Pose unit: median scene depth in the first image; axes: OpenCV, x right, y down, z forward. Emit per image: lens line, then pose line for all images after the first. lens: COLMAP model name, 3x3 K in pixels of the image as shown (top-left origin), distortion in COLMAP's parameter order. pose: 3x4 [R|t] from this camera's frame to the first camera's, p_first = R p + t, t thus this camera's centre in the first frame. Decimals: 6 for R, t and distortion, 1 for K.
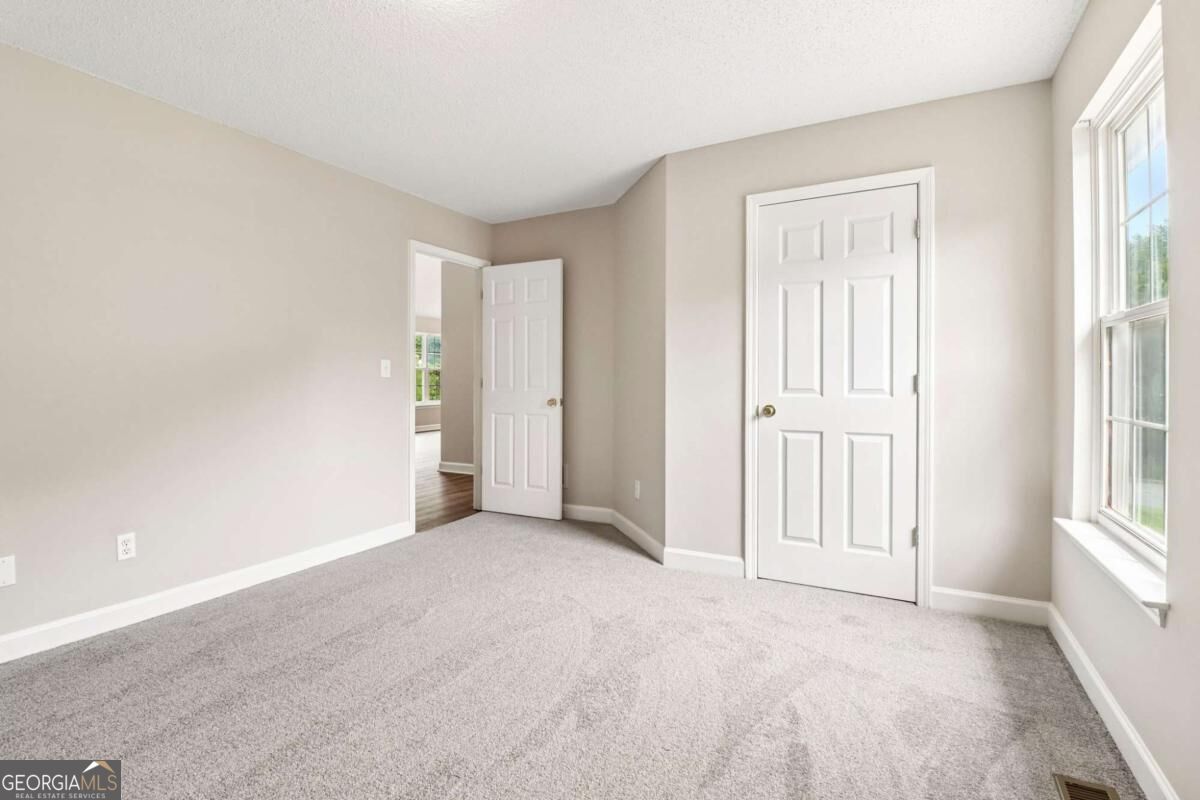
lens RADIAL K [[558.8, 0, 619.8], [0, 558.8, 379.2], [0, 0, 1]] dist [-0.003872, -0.003686]
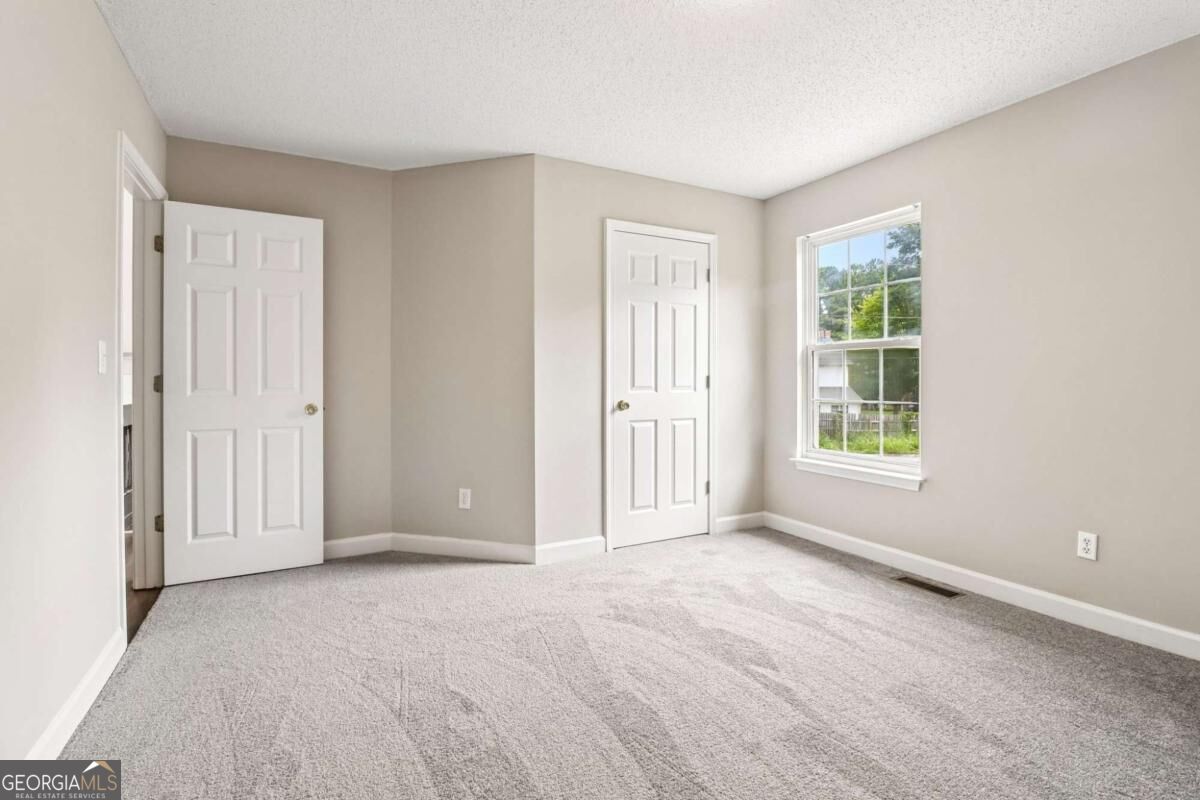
lens RADIAL K [[558.8, 0, 595.4], [0, 558.8, 383.0], [0, 0, 1]] dist [-0.003872, -0.003686]
pose [[0.569465, -0.004311, 0.822004, -0.765594], [-0.001575, 0.999979, 0.006336, 0.001372], [-0.822014, -0.004903, 0.569446, 0.383595]]
